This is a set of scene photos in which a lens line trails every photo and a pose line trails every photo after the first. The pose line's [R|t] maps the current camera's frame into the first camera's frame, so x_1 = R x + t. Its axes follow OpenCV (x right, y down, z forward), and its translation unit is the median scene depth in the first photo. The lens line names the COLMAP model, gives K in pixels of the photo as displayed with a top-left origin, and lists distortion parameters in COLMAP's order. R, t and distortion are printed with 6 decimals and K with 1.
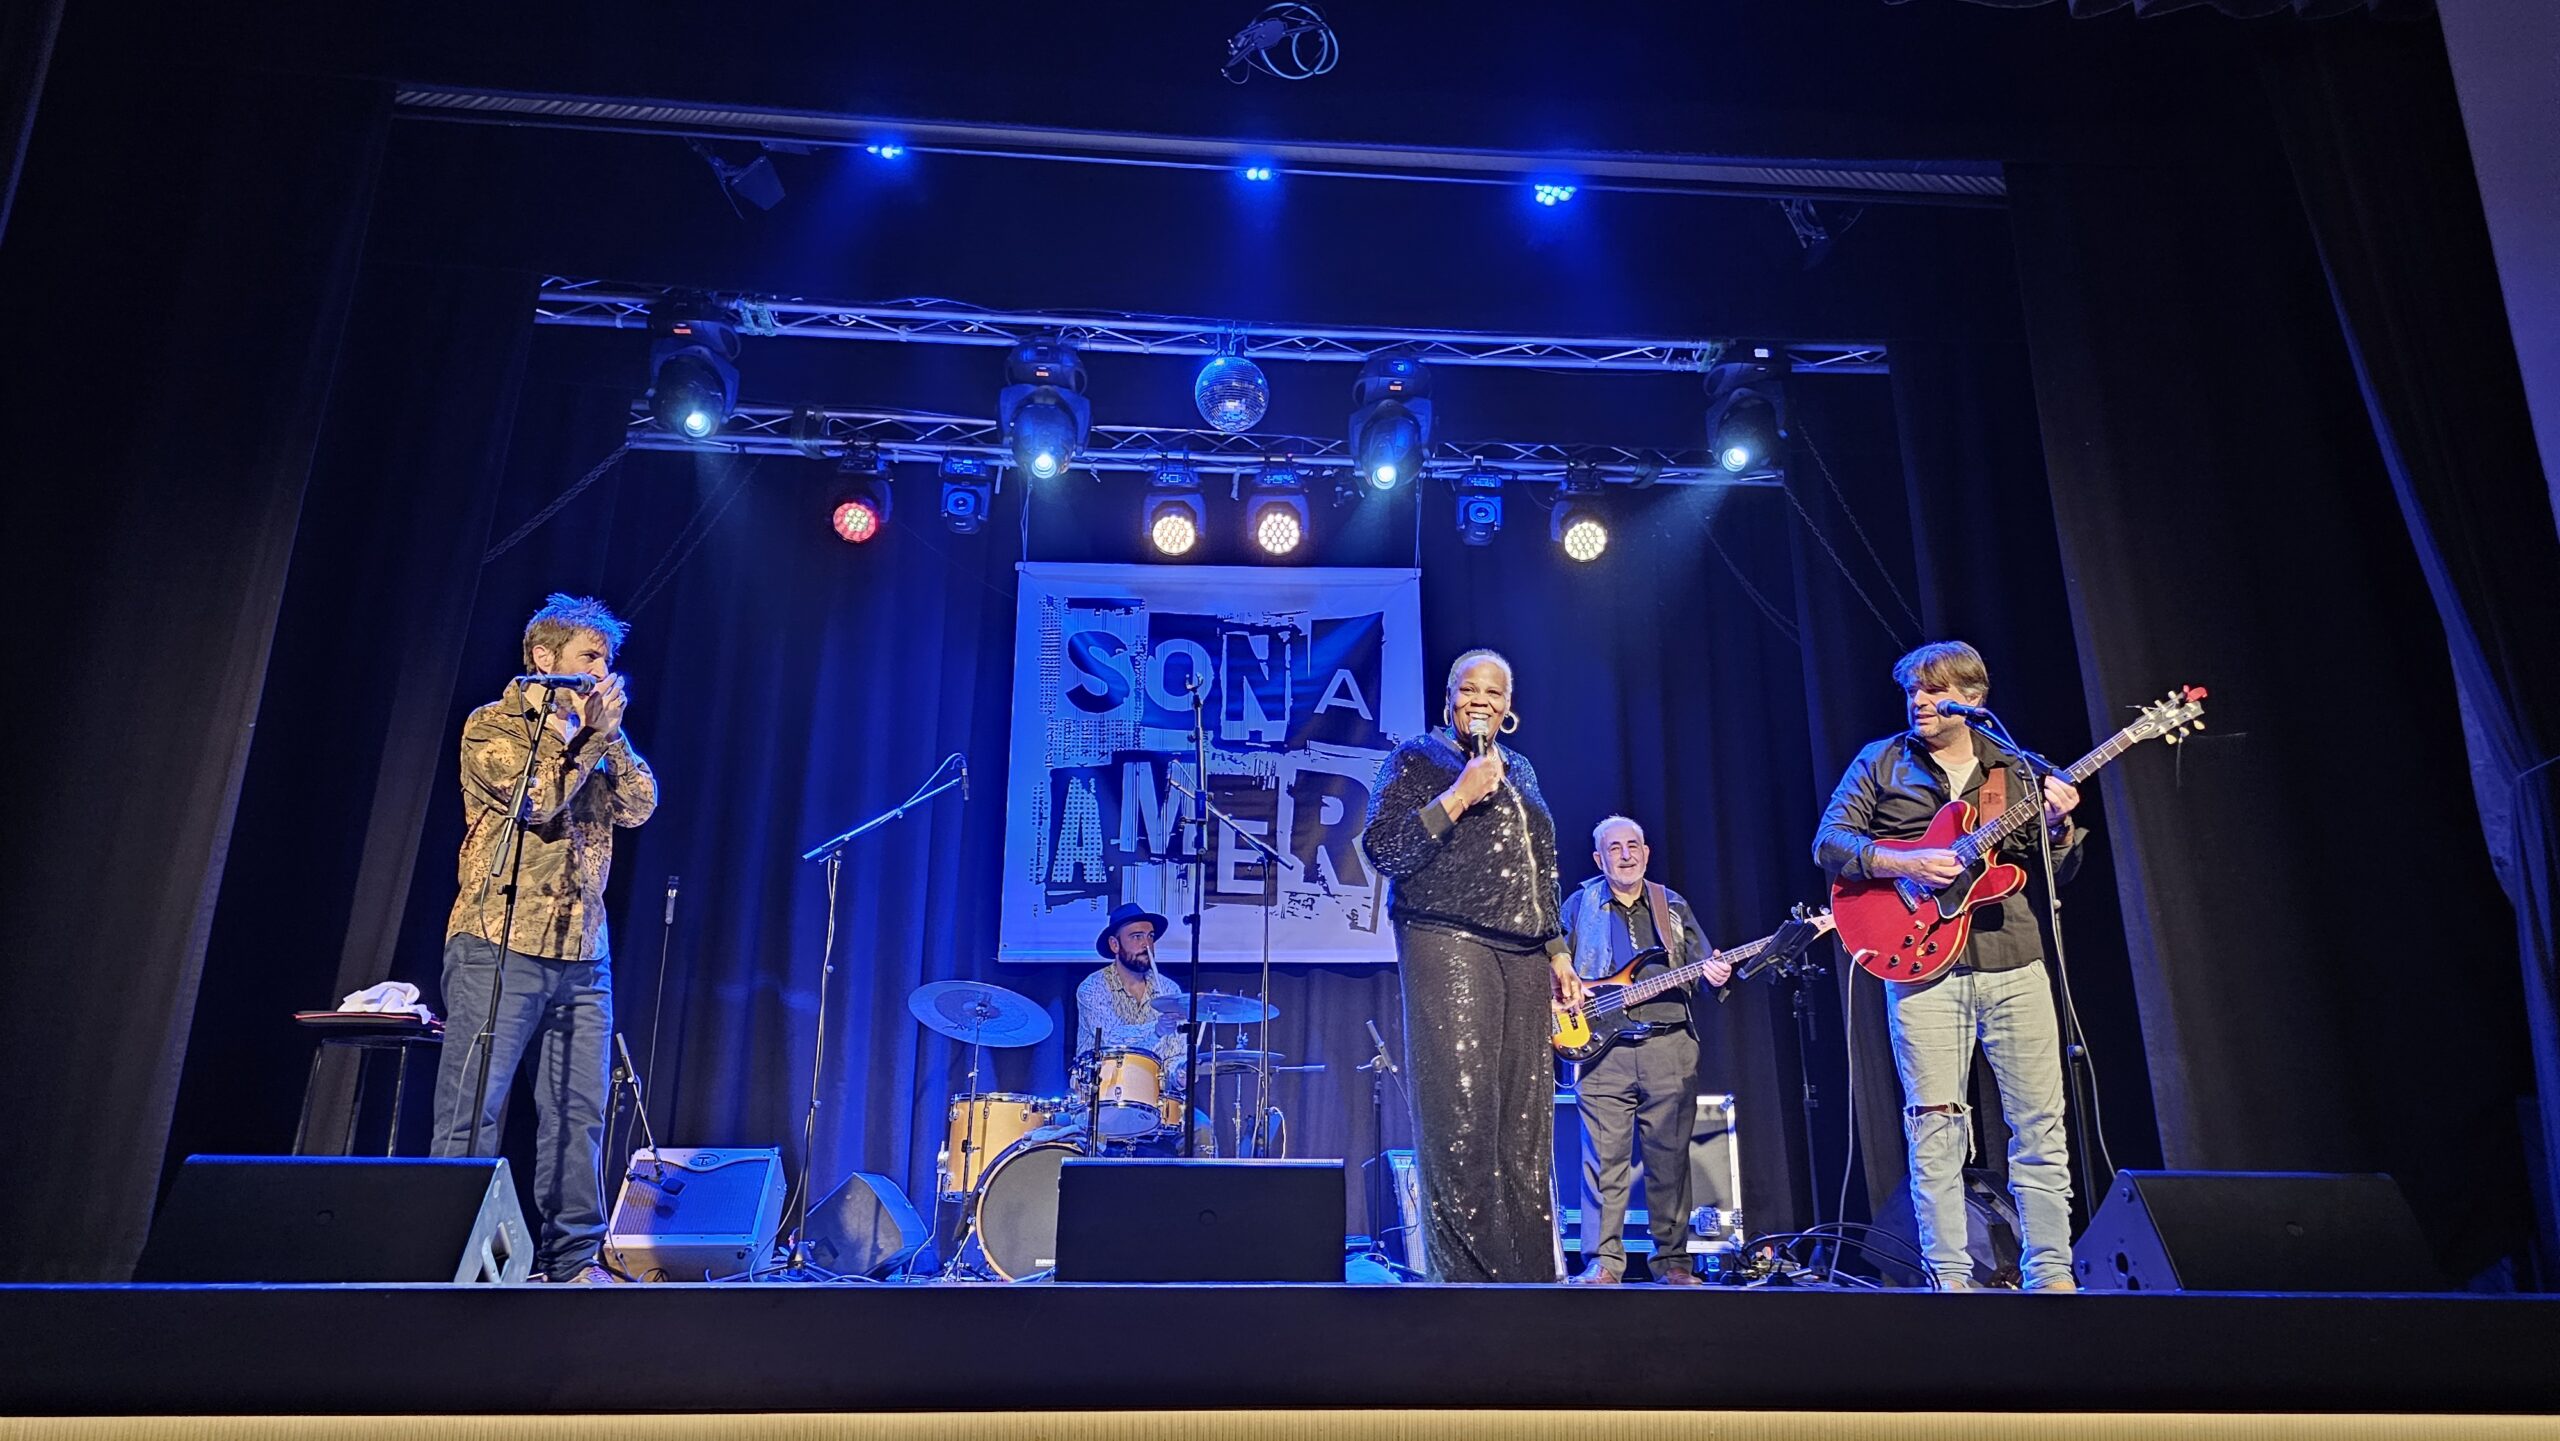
lens RADIAL K [[1784.3, 0, 1312.9], [0, 1784.3, 698.6], [0, 0, 1]] dist [0.079865, -0.068397]
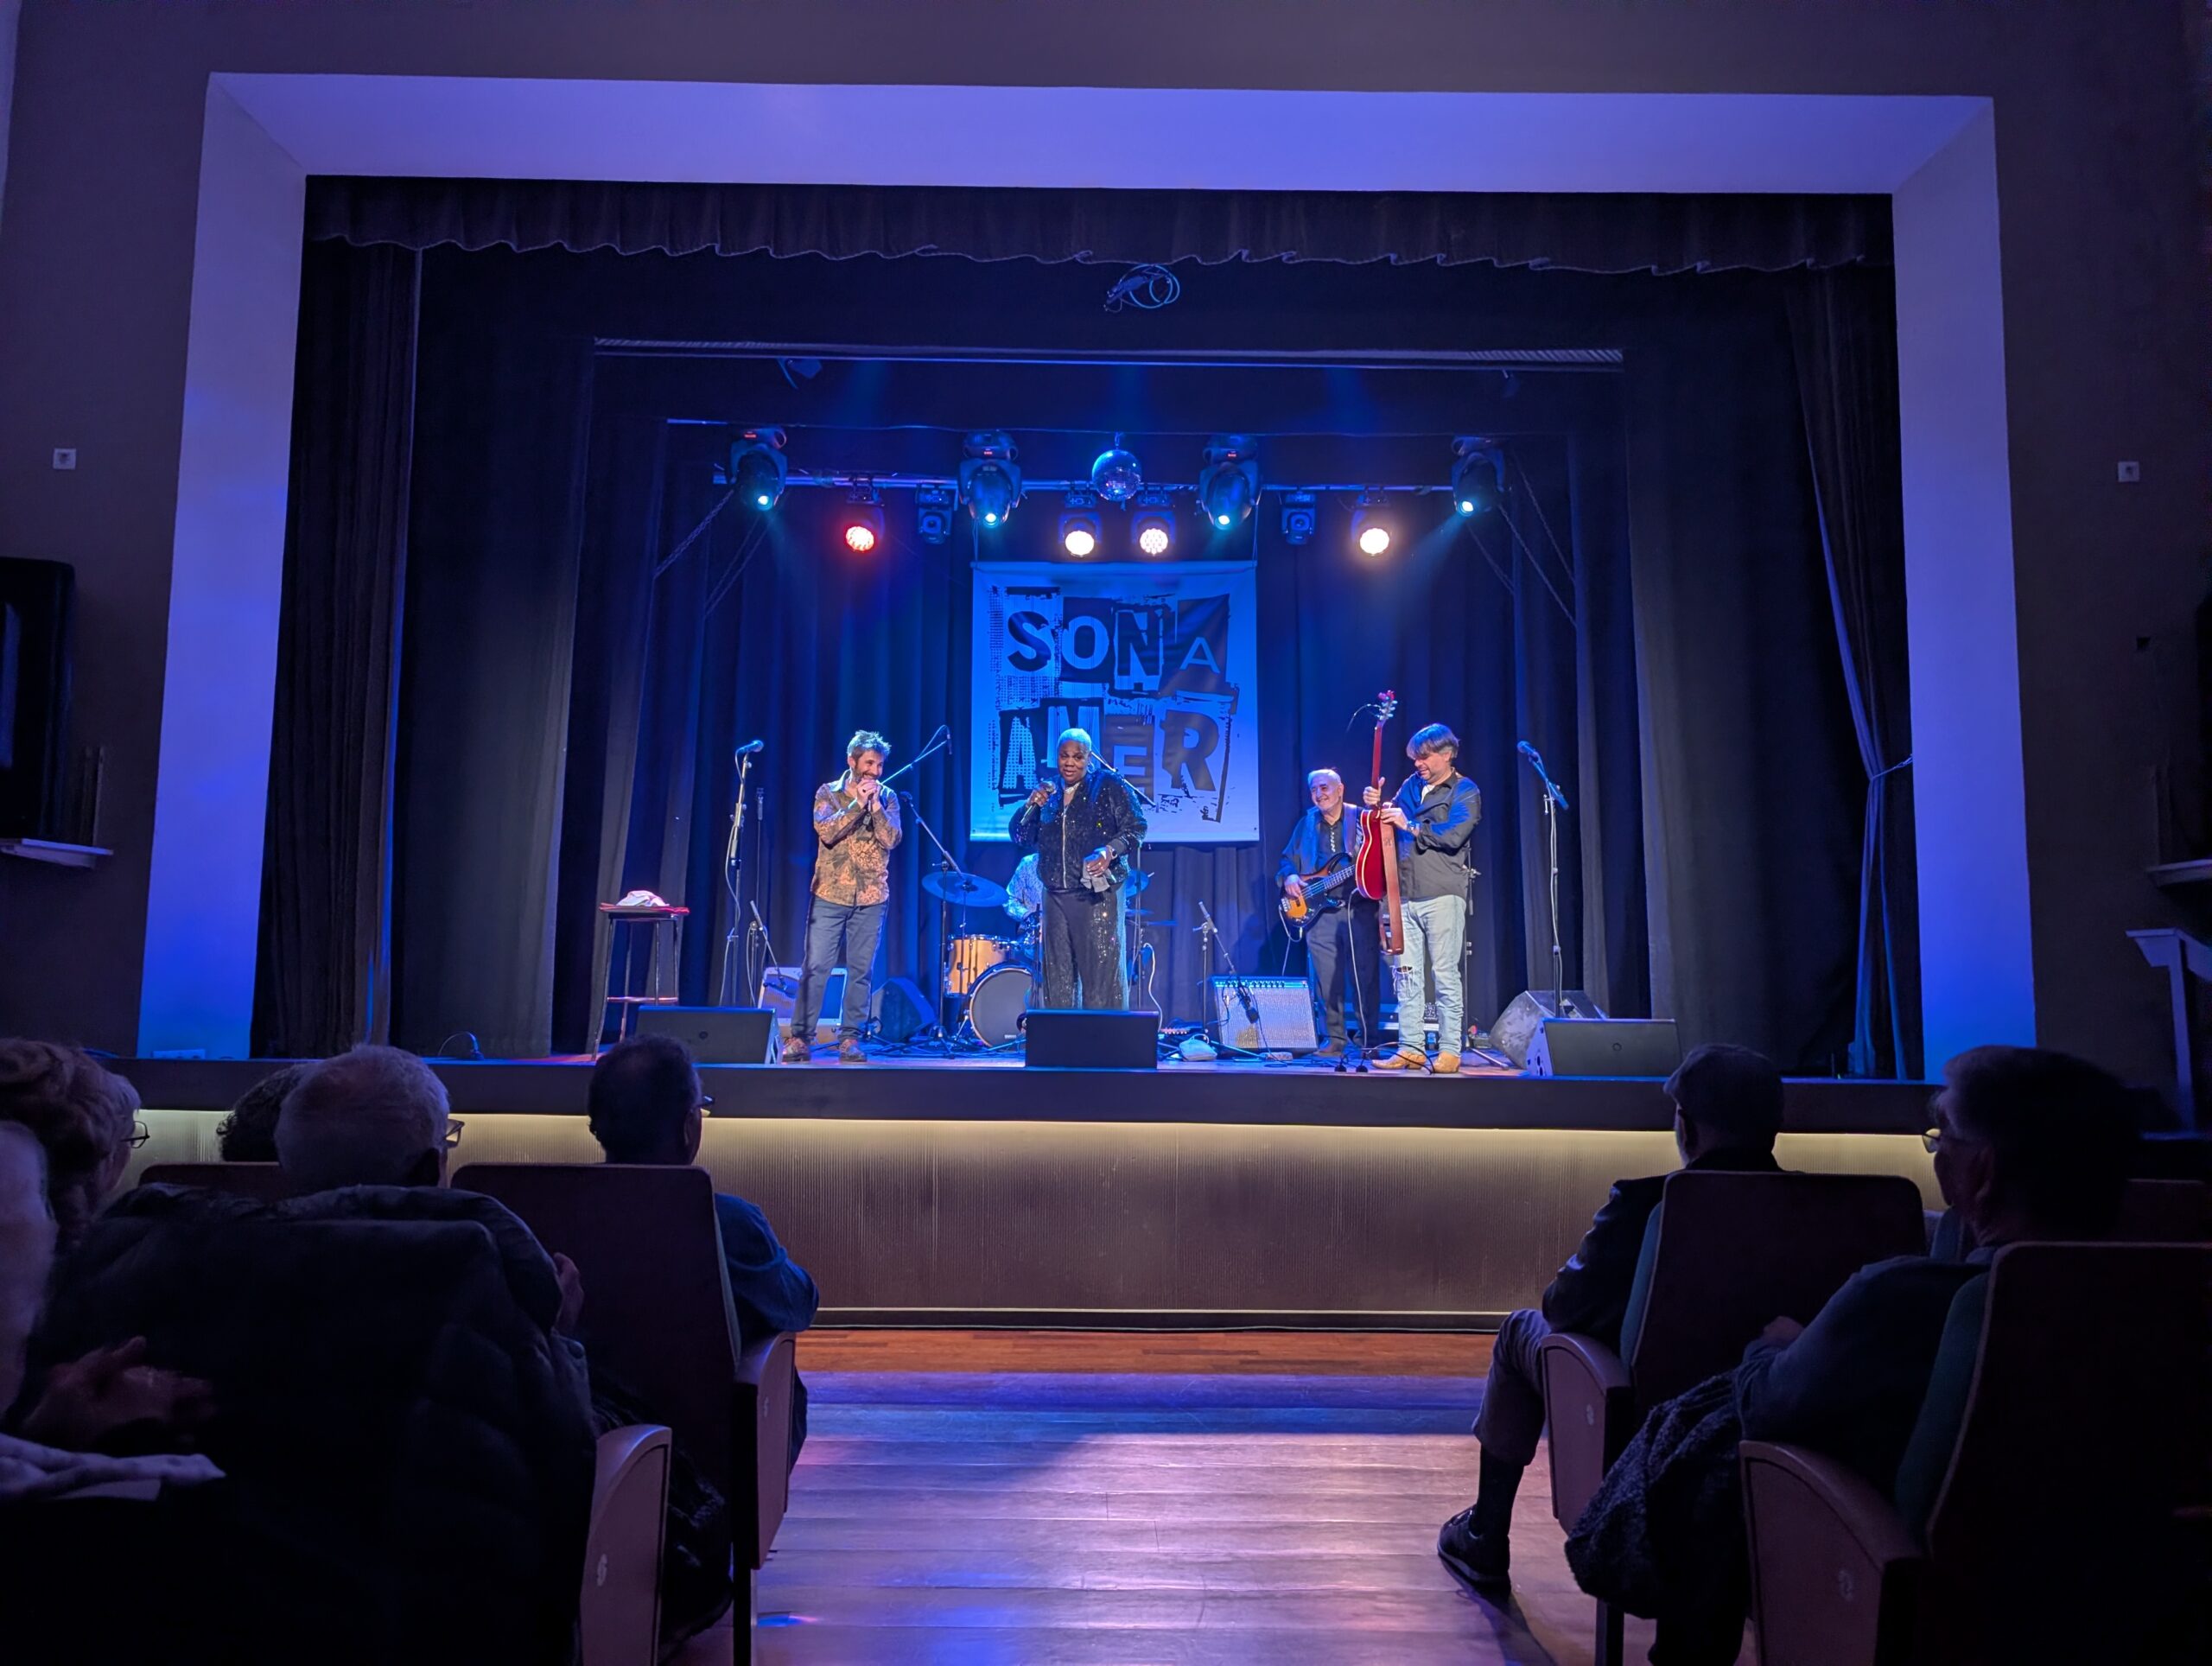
lens RADIAL K [[1639.0, 0, 1085.1], [0, 1639.0, 874.1], [0, 0, 1]] dist [0.053462, -0.056767]
pose [[0.996535, 0.003522, -0.083097, 0.036293], [0.015463, 0.973839, 0.226711, -0.134955], [0.081721, -0.227211, 0.970411, -0.333931]]
